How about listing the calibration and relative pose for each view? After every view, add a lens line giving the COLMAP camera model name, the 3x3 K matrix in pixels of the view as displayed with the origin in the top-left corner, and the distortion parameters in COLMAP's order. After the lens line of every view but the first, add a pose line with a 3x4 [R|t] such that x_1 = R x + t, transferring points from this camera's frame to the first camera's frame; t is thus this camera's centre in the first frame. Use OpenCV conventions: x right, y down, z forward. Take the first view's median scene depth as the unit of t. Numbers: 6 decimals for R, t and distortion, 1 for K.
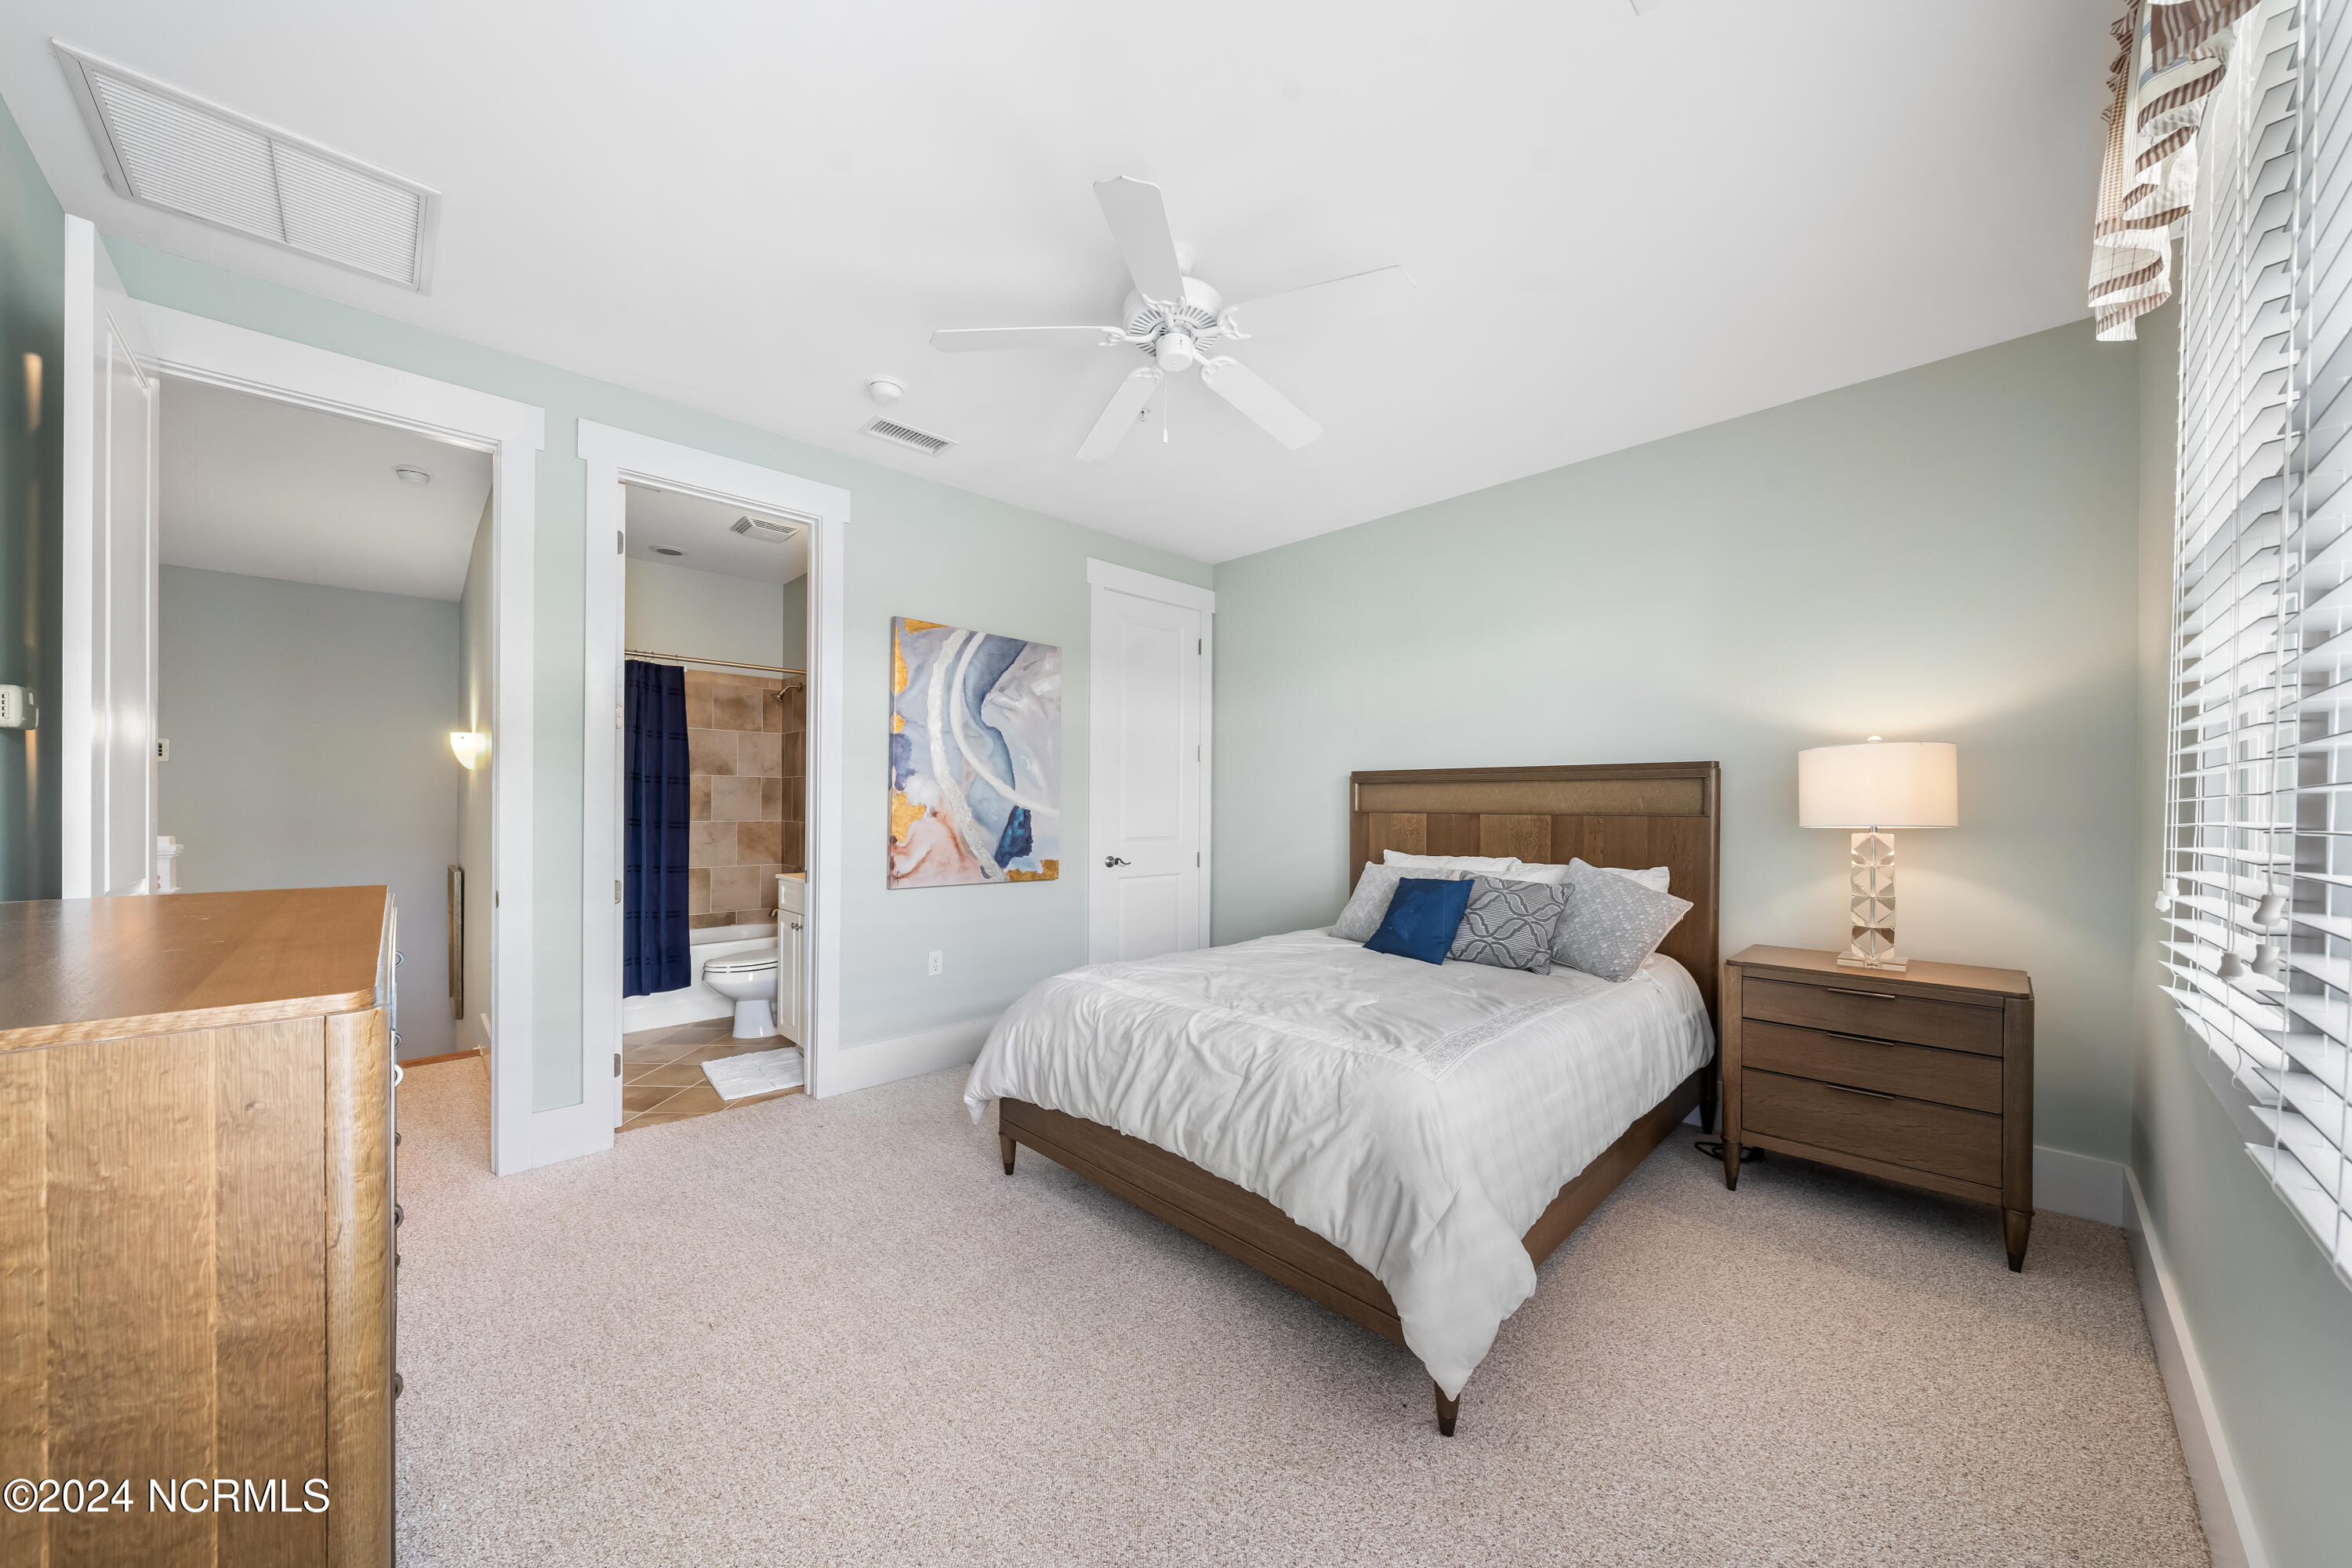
lens RADIAL K [[813.5, 0, 1182.0], [0, 813.5, 808.0], [0, 0, 1]] dist [-0.002829, -0.000571]
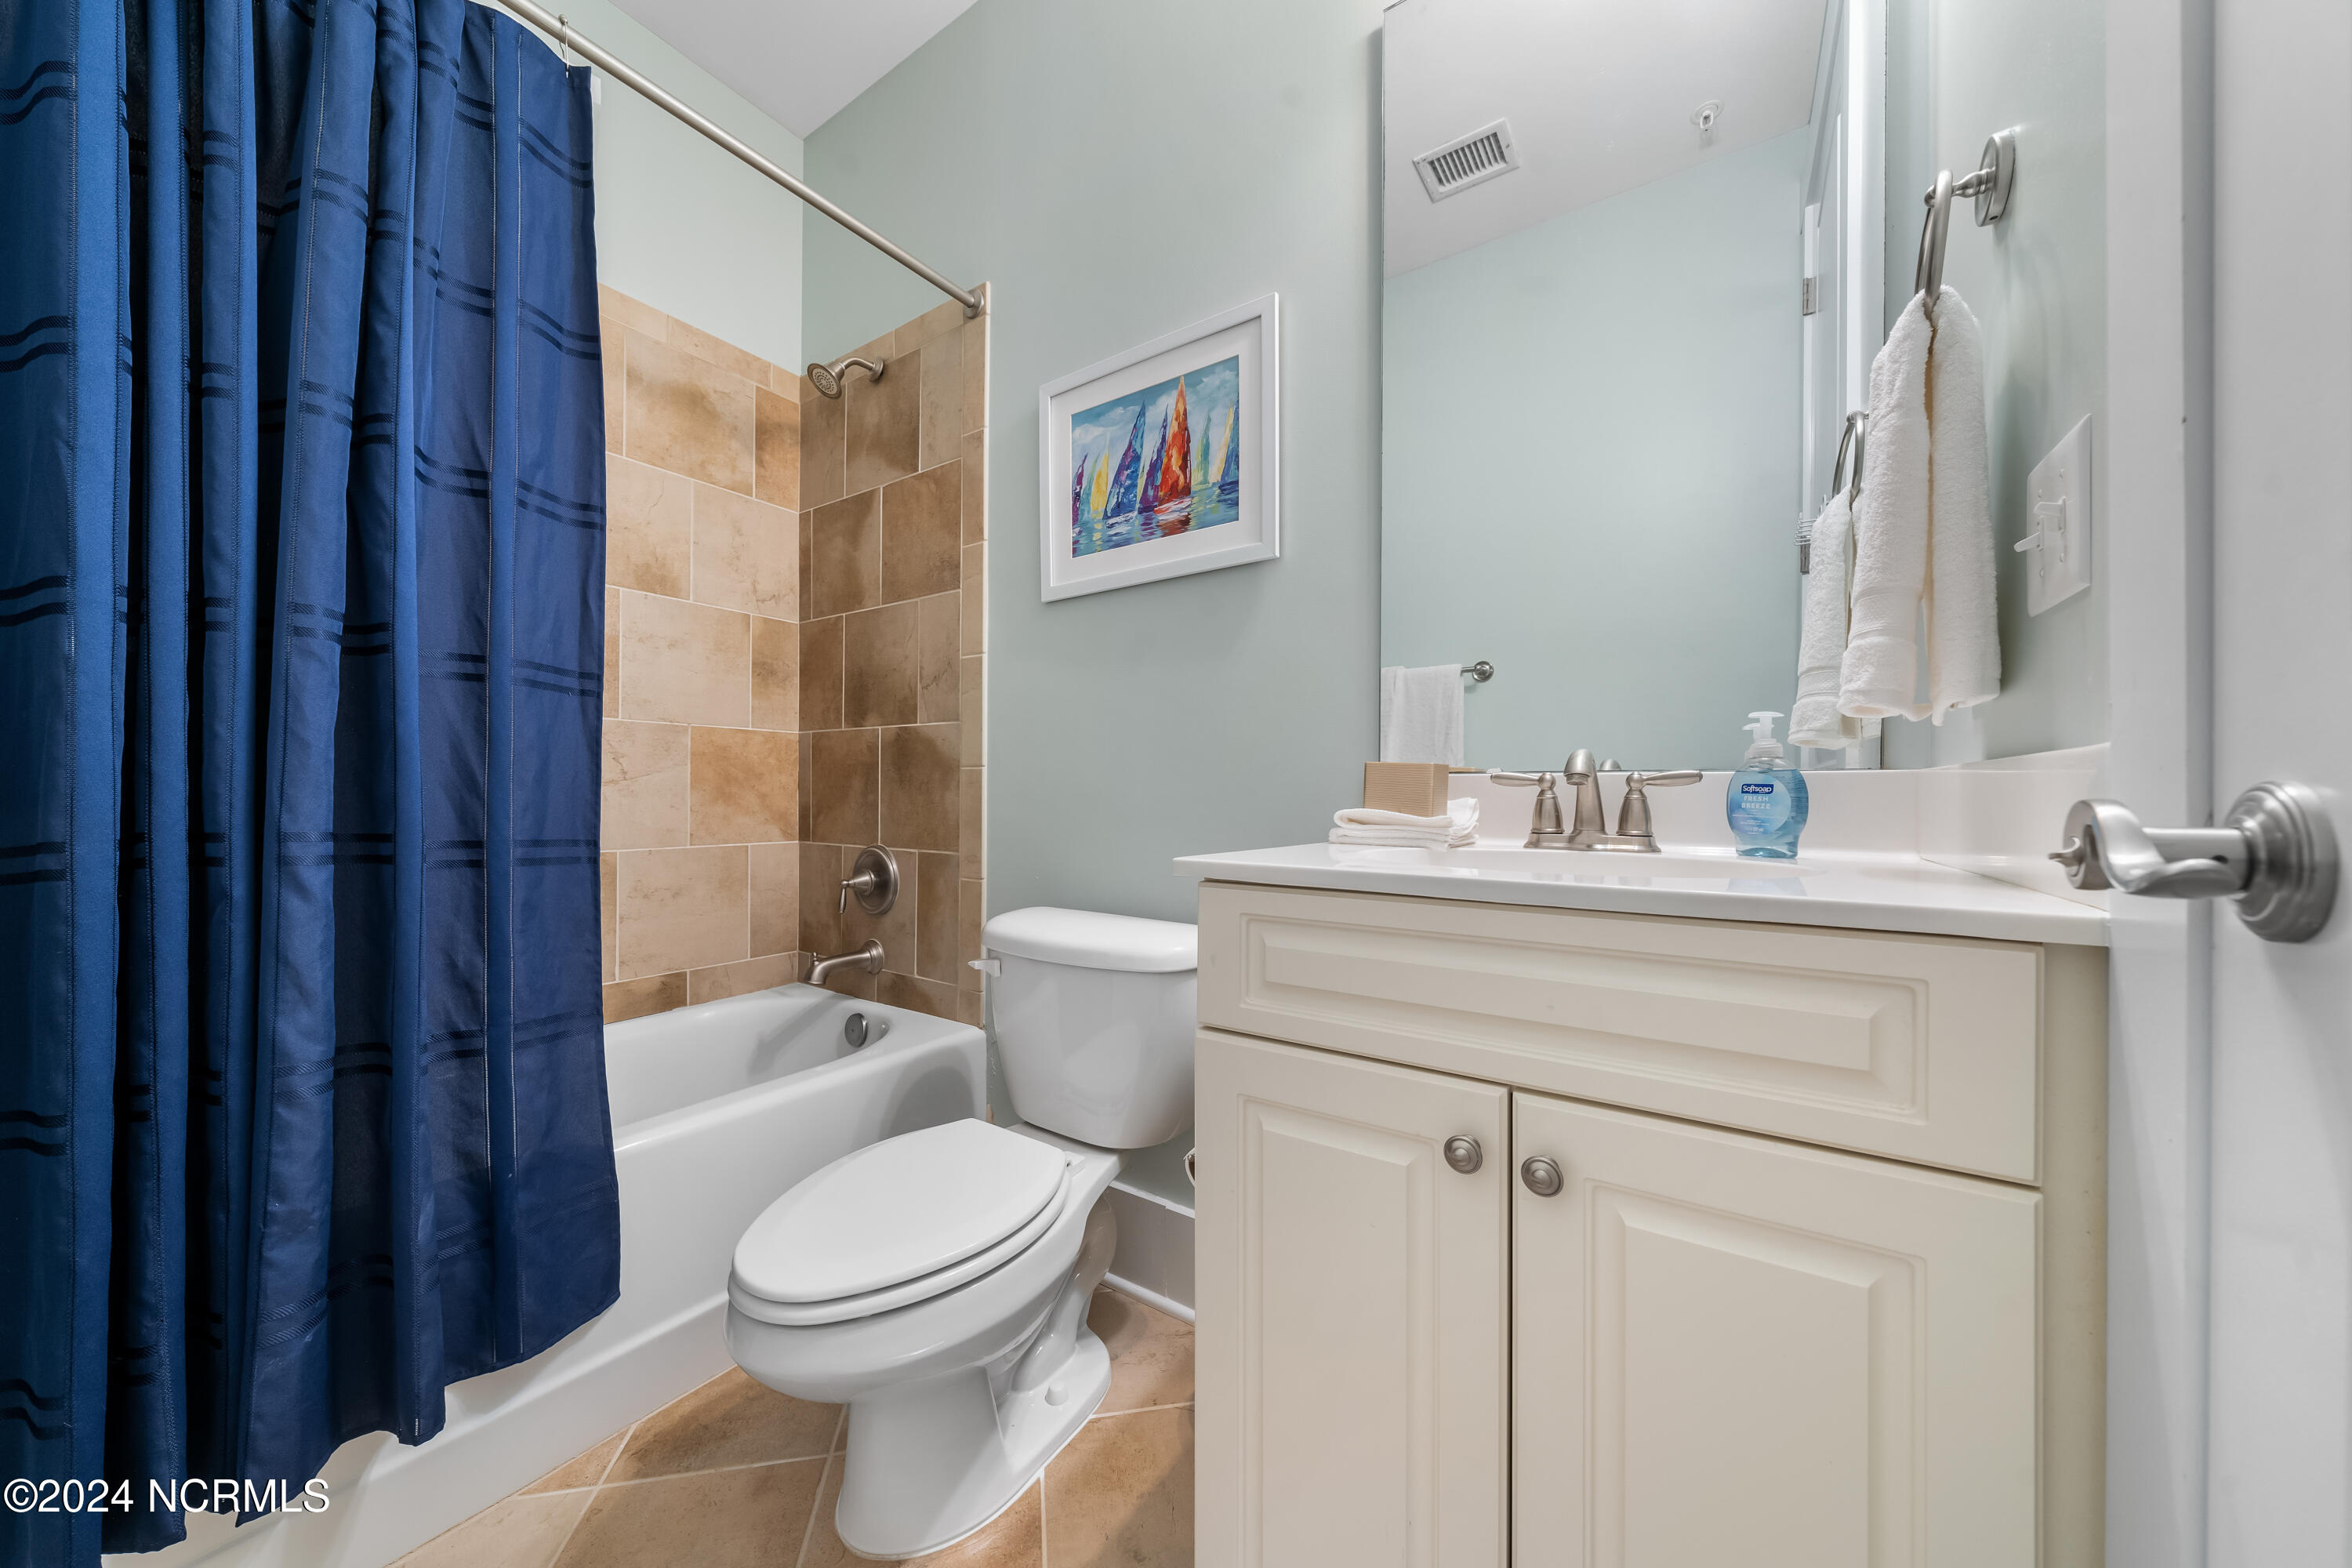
lens RADIAL K [[813.5, 0, 1172.3], [0, 813.5, 789.3], [0, 0, 1]] dist [-0.002829, -0.000571]
pose [[0.982071, 0.002452, 0.188495, -0.399727], [-0.002323, 0.999997, -0.000905, 0.044476], [-0.188496, 0.000451, 0.982074, 0.595047]]
